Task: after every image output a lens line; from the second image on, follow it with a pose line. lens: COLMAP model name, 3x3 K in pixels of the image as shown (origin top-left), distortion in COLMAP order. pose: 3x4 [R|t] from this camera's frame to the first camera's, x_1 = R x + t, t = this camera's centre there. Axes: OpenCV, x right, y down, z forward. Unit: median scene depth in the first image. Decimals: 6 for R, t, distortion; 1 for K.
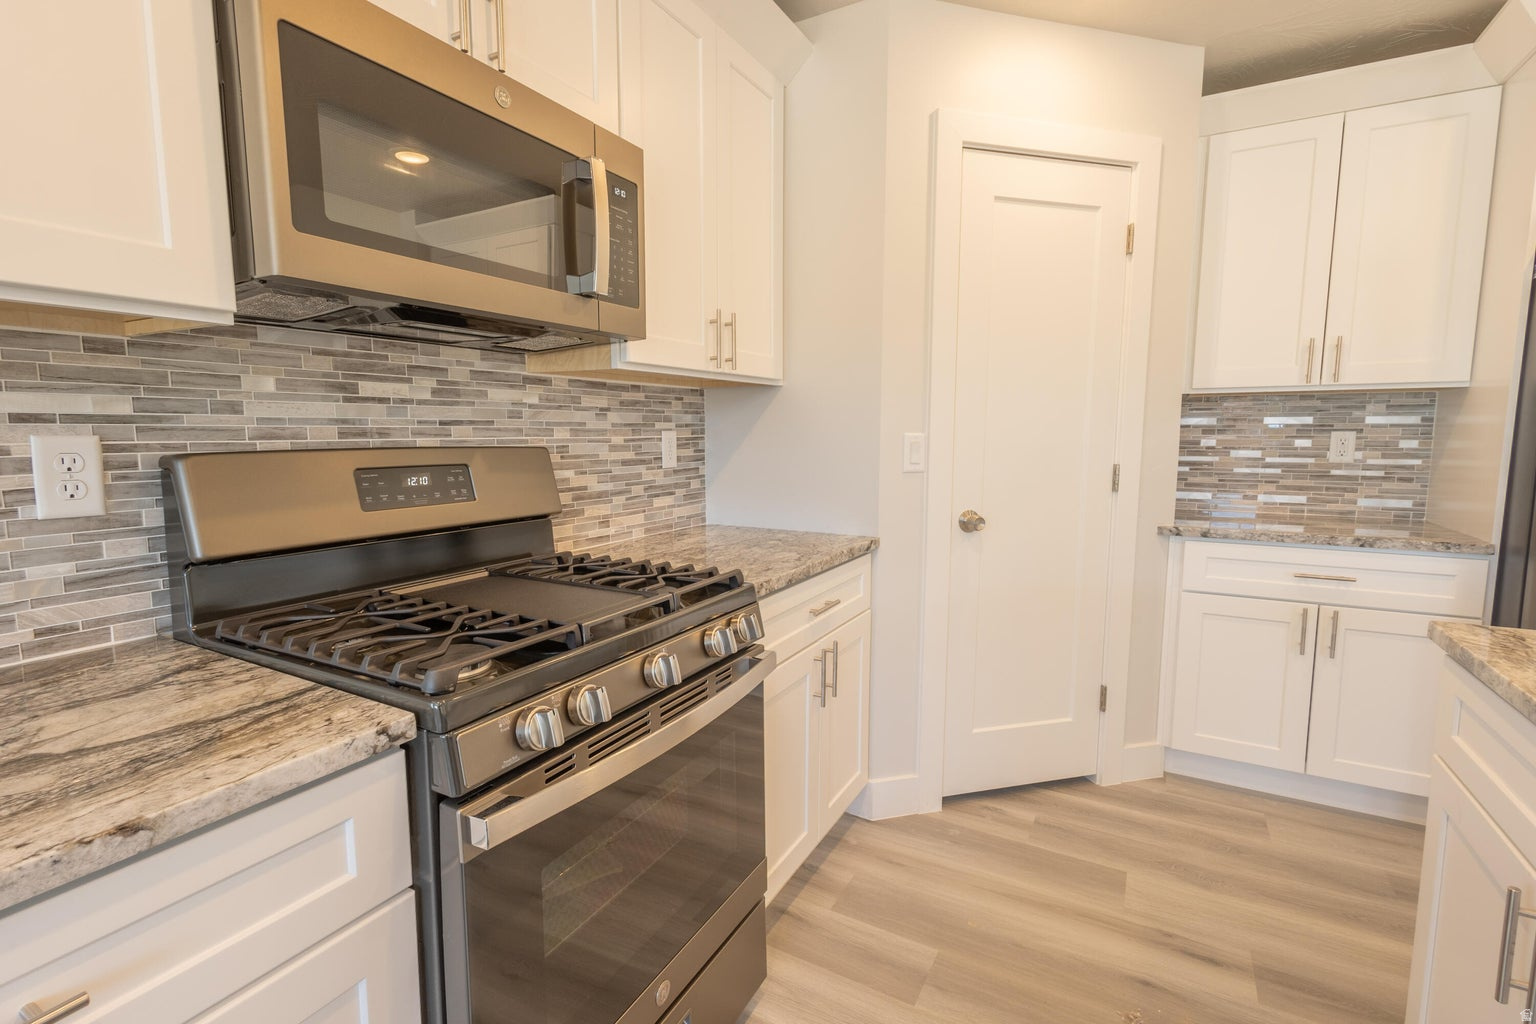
lens RADIAL K [[711.9, 0, 765.1], [0, 711.9, 508.8], [0, 0, 1]] dist [0.015247, 0.000295]
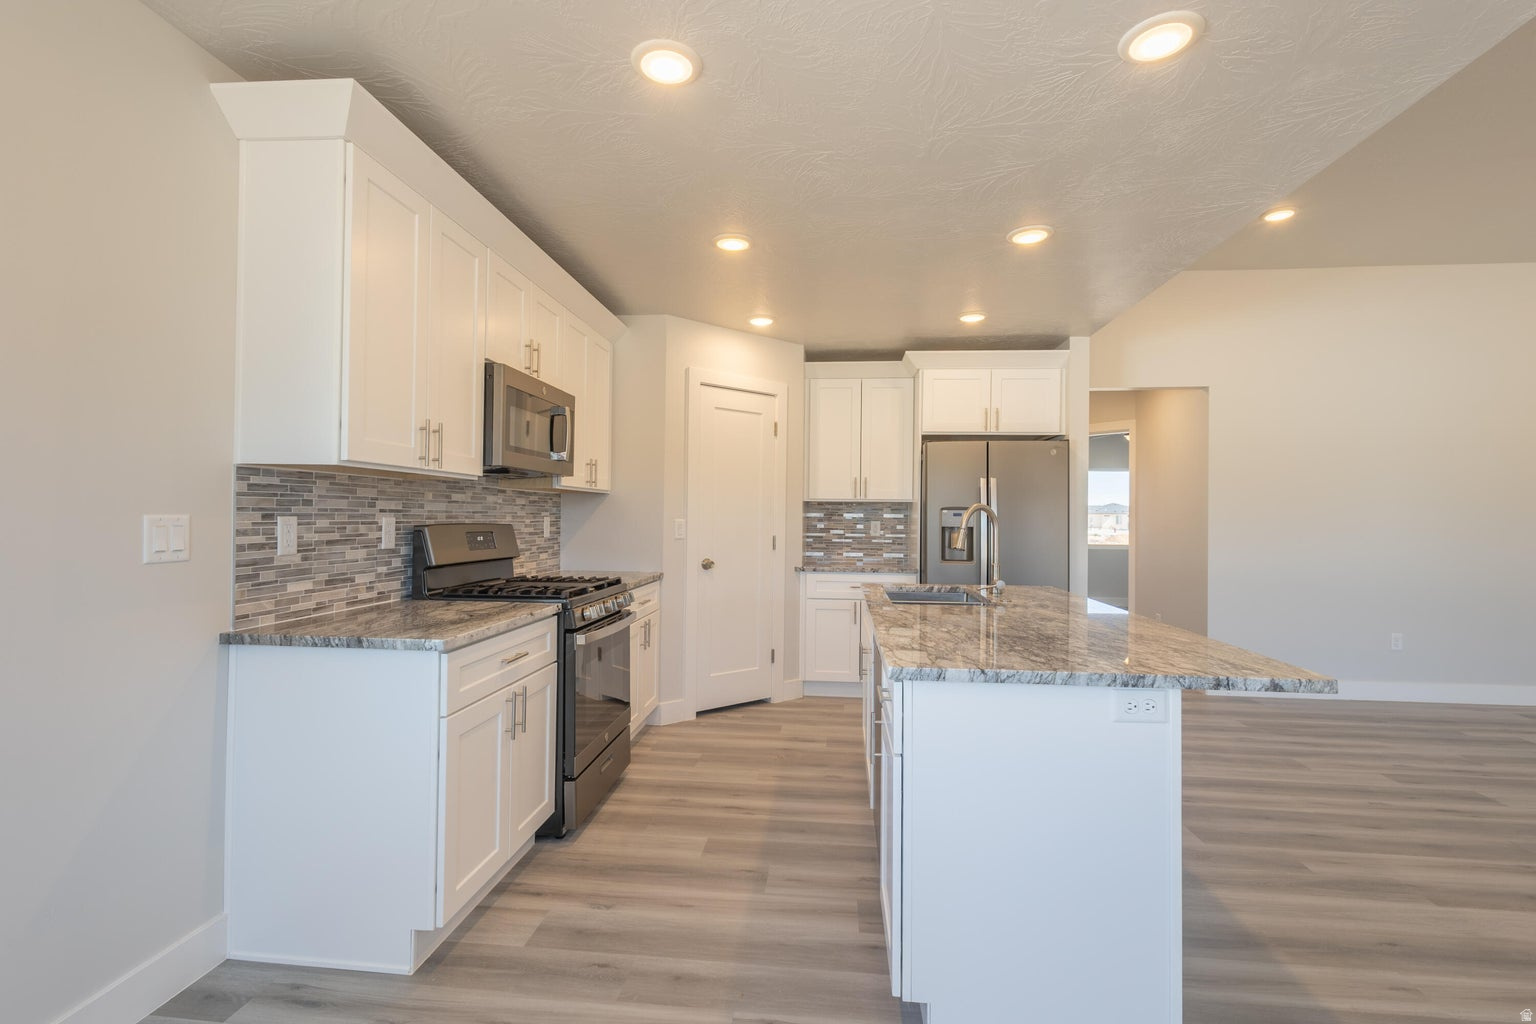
lens RADIAL K [[699.7, 0, 763.7], [0, 699.7, 512.9], [0, 0, 1]] dist [0.014167, -0.007823]
pose [[0.920235, 0.013262, 0.391142, -0.347142], [0.032049, 0.993515, -0.109088, 0.098430], [-0.390053, 0.112922, 0.913842, -0.896837]]
